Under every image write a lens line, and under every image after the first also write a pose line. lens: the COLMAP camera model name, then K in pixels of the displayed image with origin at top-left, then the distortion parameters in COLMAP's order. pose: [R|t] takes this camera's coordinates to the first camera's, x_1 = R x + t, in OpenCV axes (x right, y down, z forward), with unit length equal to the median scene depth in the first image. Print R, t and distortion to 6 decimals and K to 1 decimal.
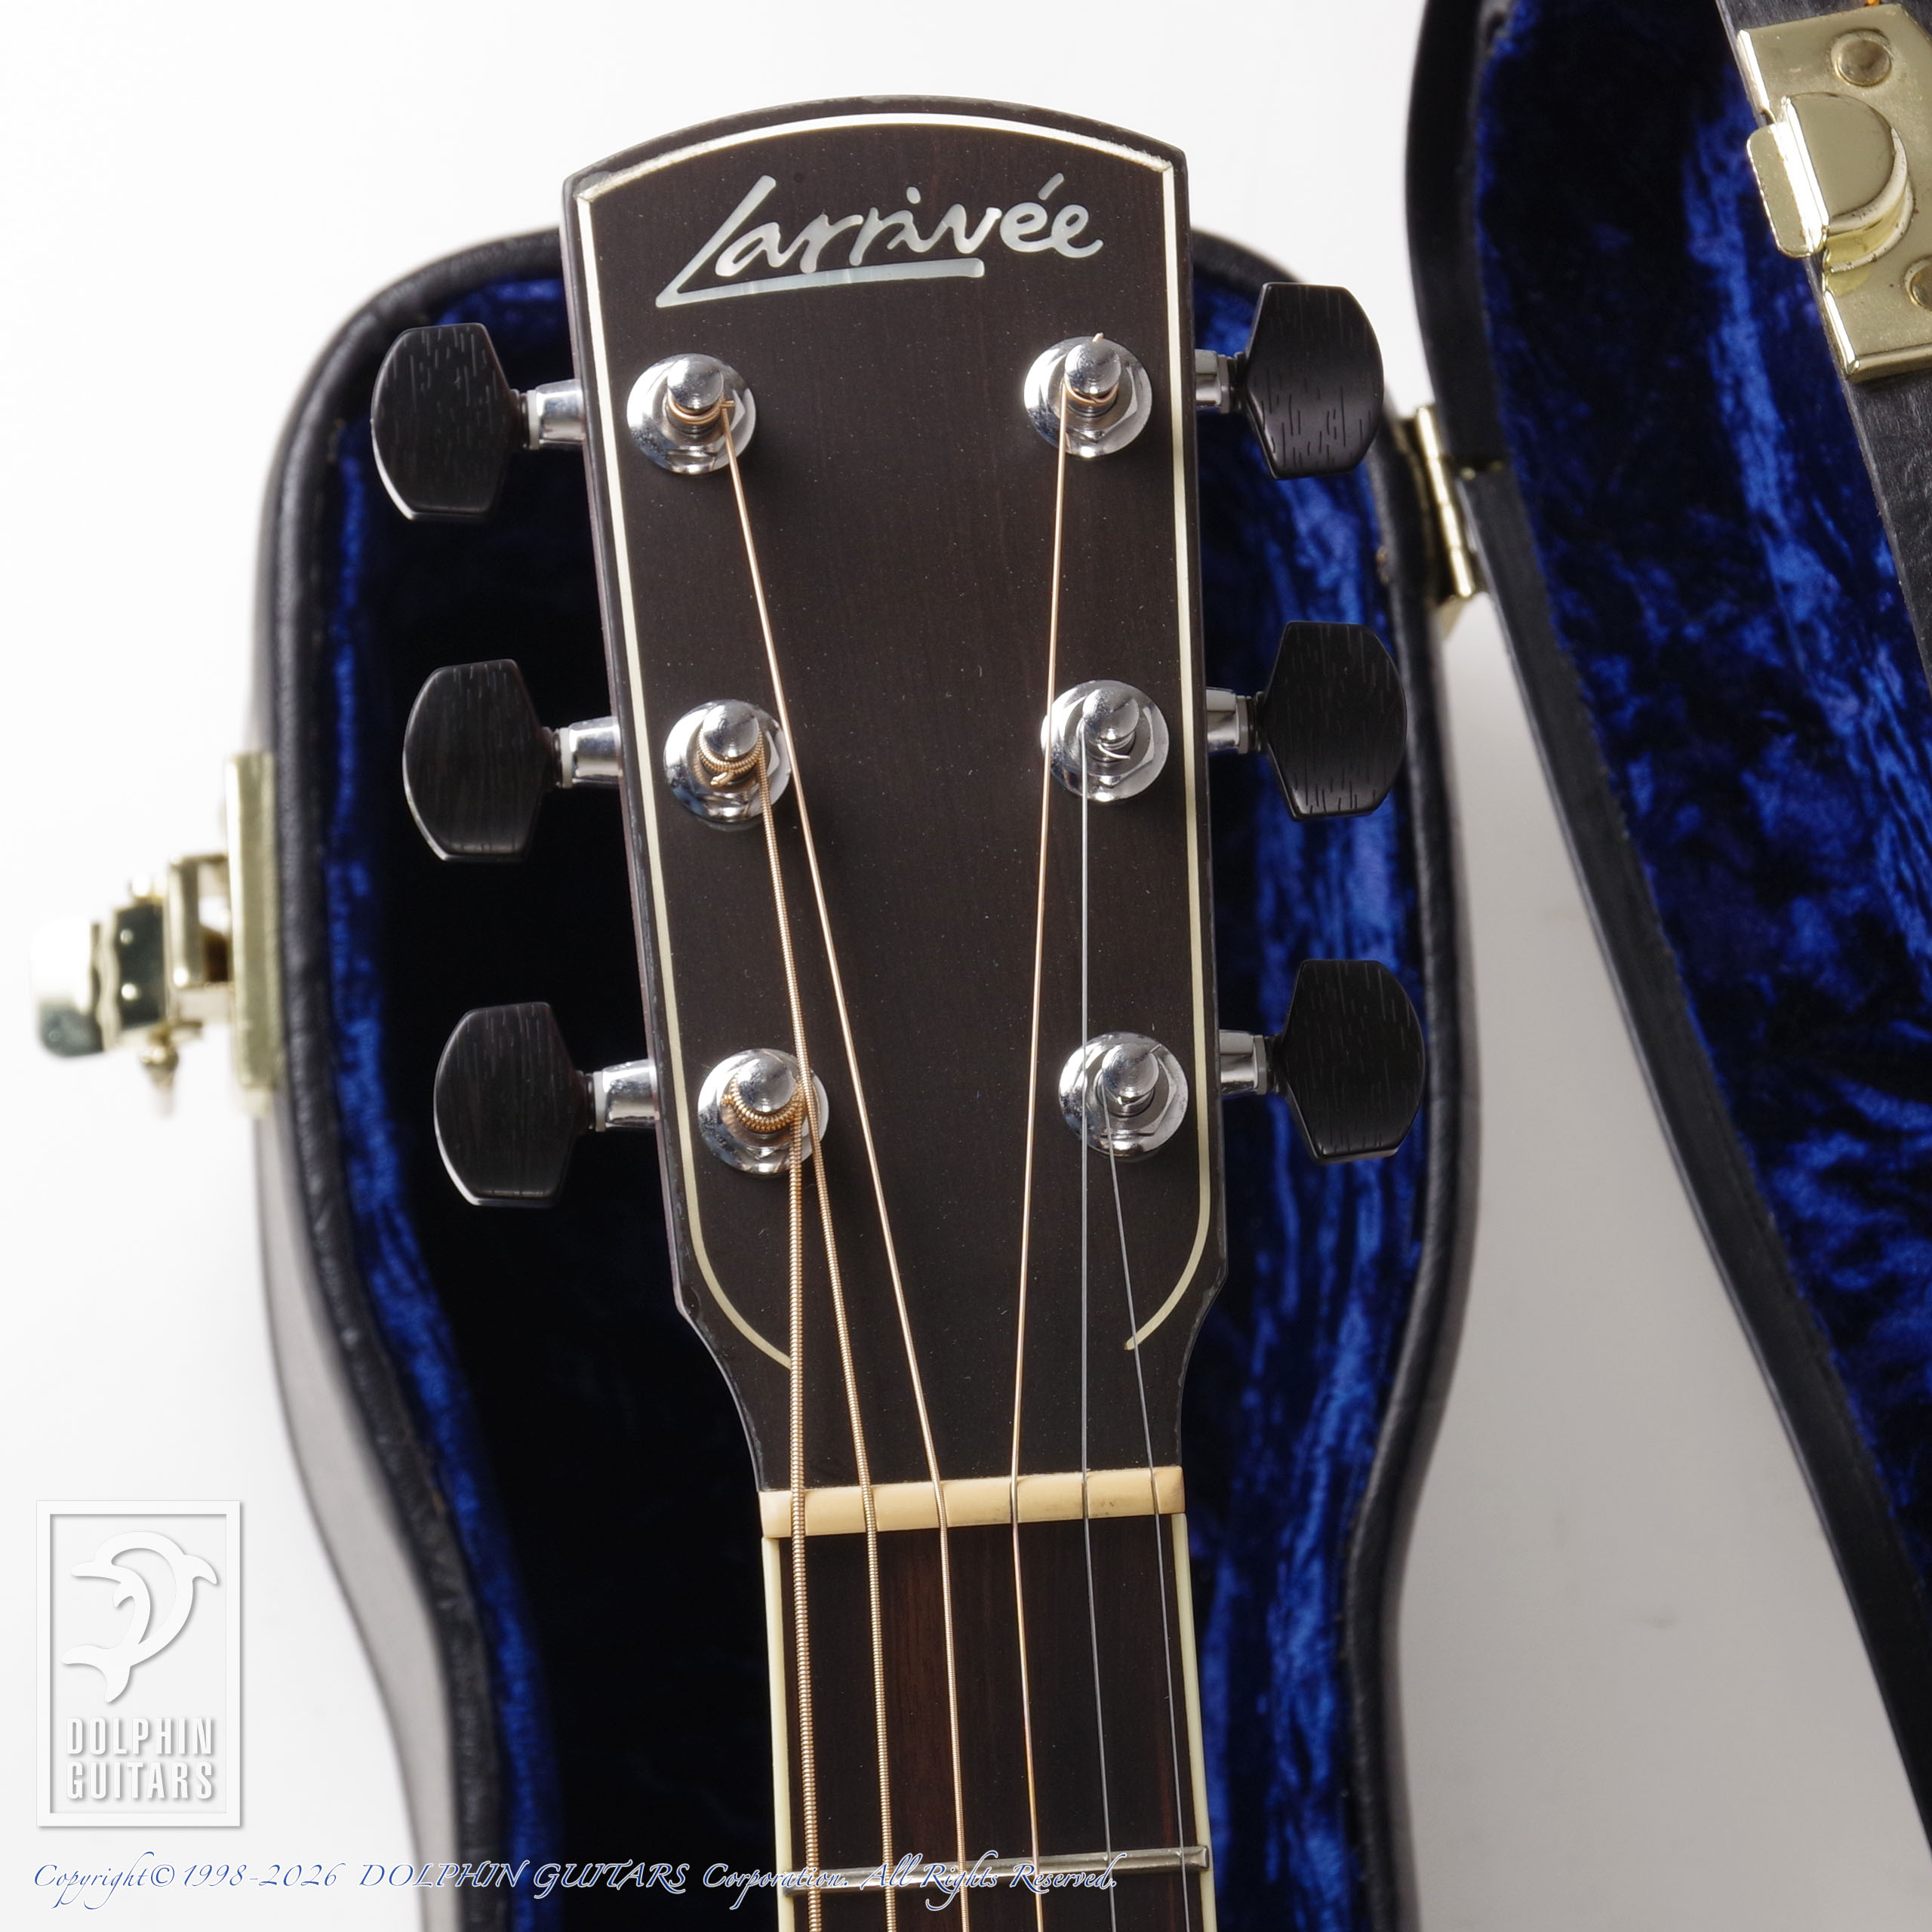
lens RADIAL K [[8606.7, 0, 966.0], [0, 8606.7, 966.0], [0, 0, 1]] dist [0.021532, -1.362671]
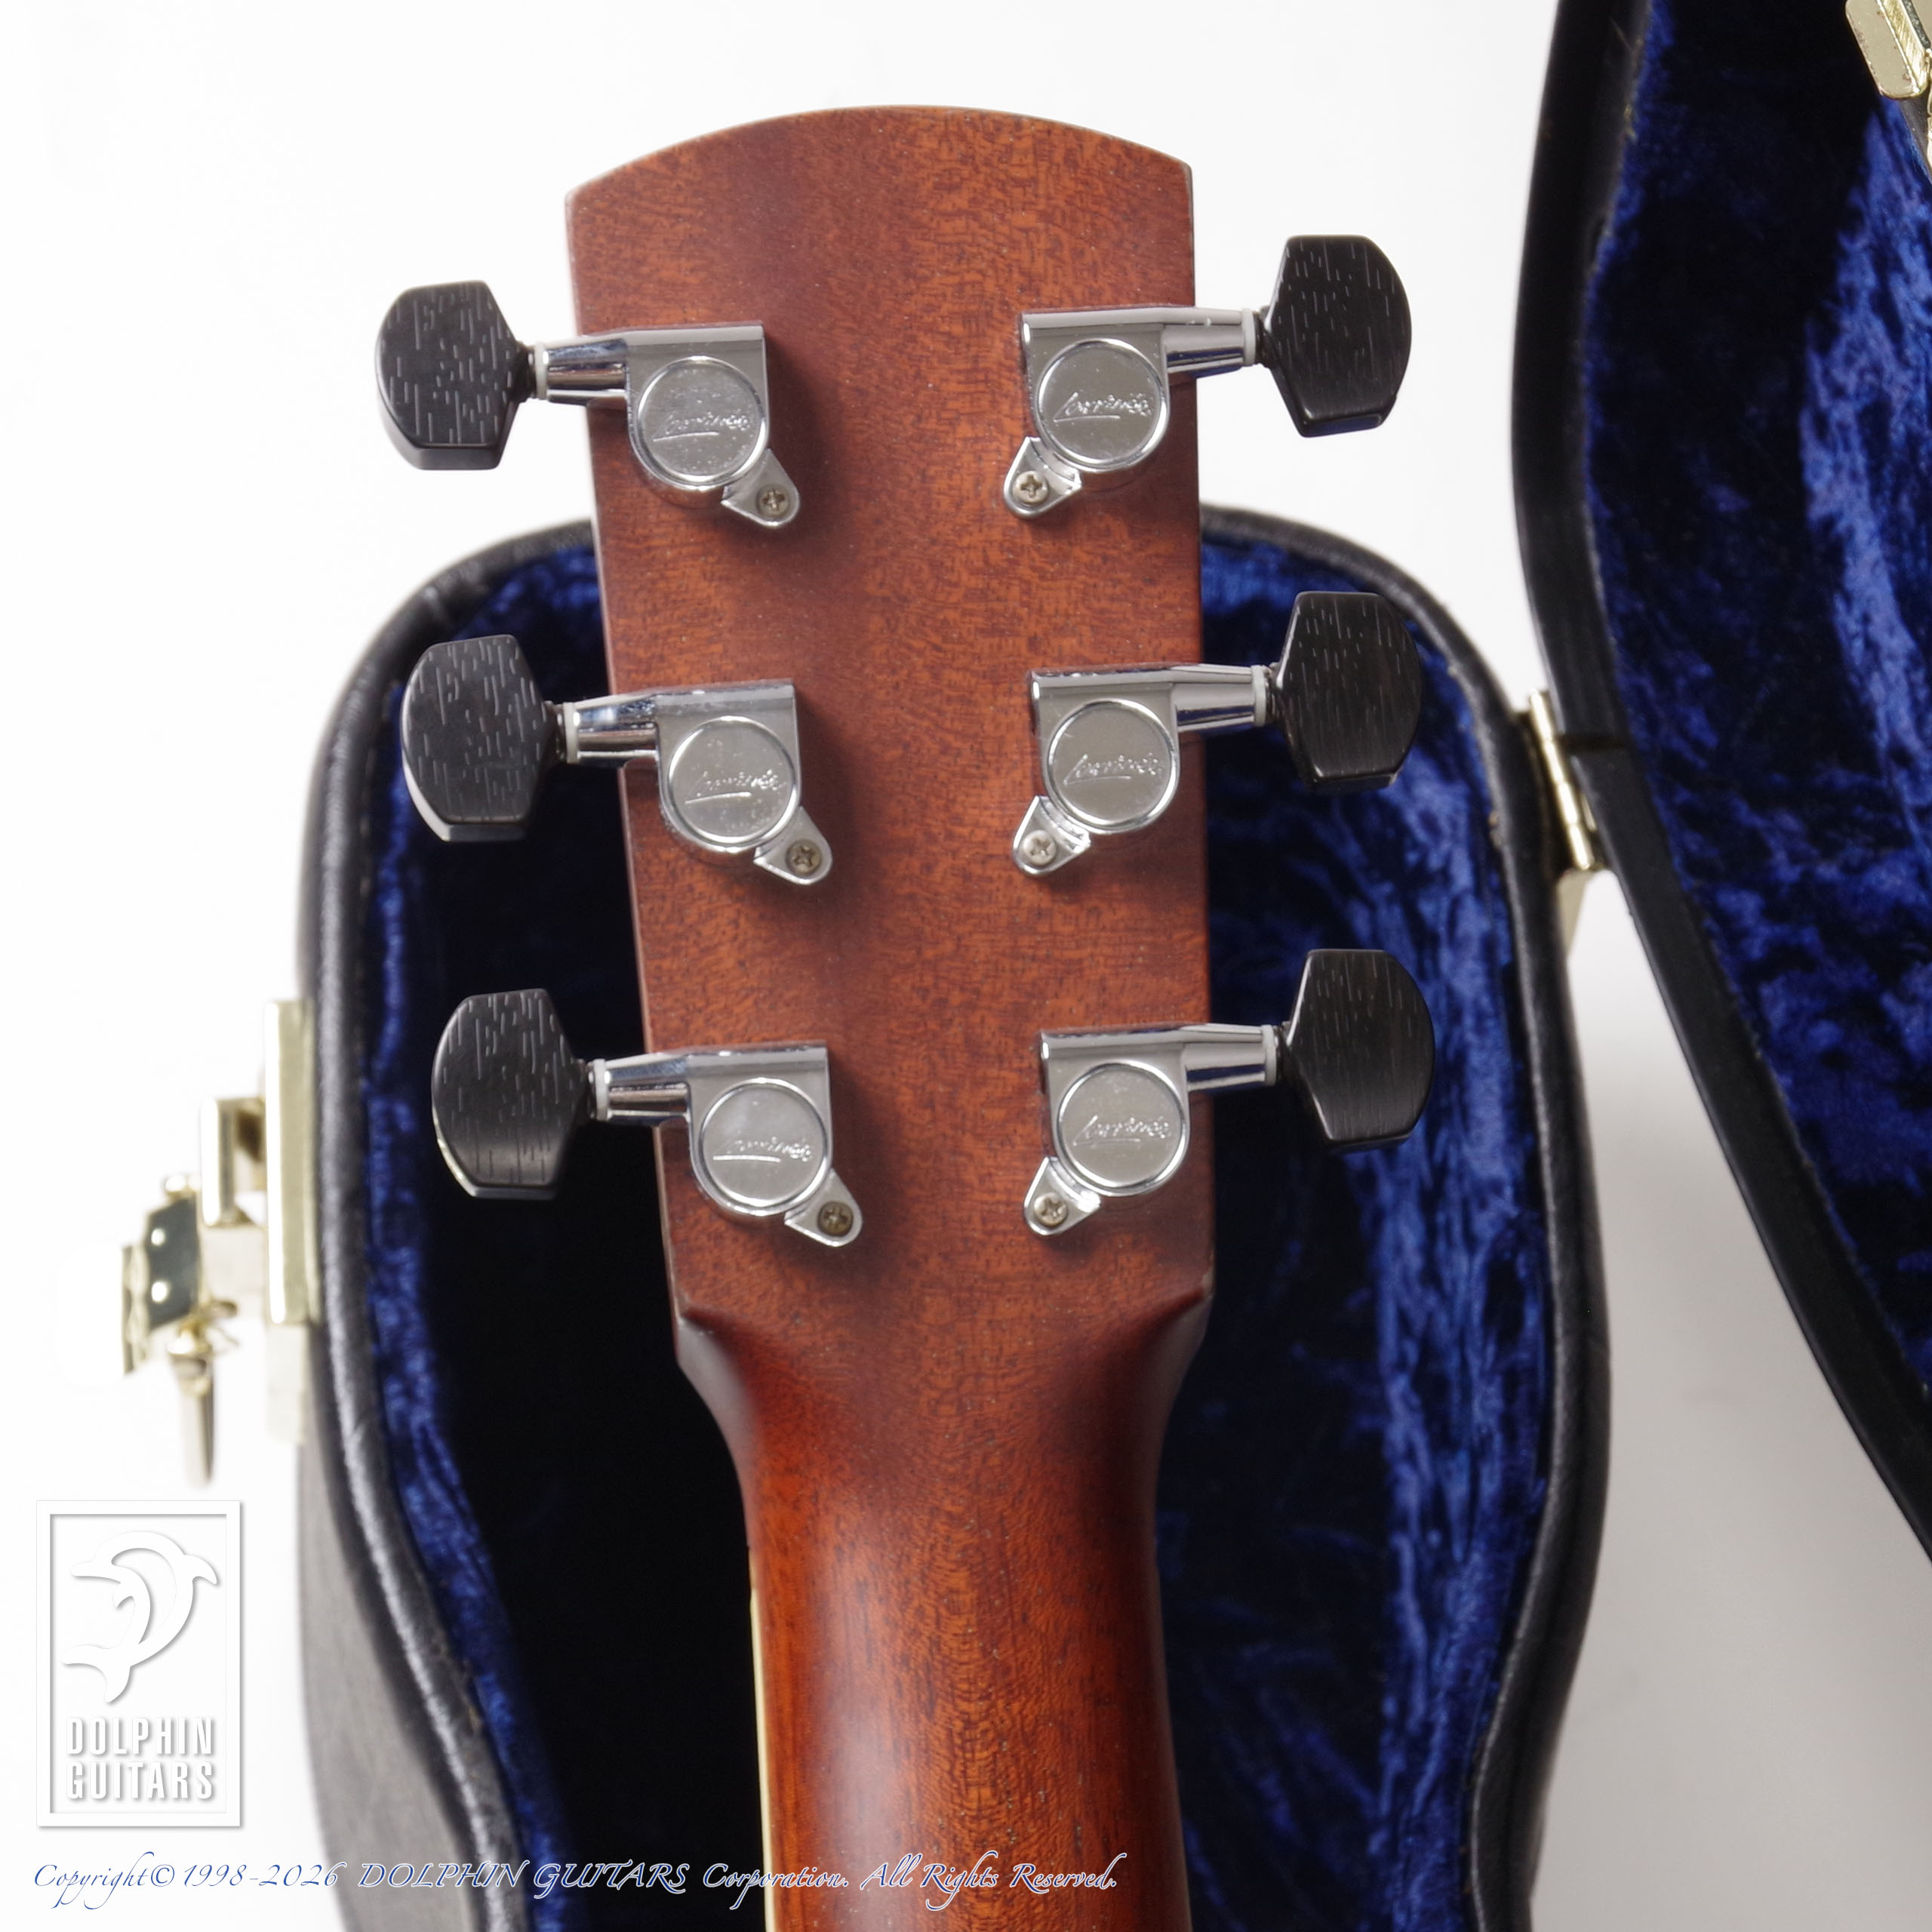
lens RADIAL K [[8606.7, 0, 966.0], [0, 8606.7, 966.0], [0, 0, 1]] dist [0.021532, -1.362671]
pose [[0.999647, -0.008092, -0.025314, 0.014360], [0.000556, 0.958680, -0.284488, 0.239561], [0.026570, 0.284373, 0.958345, 0.099457]]
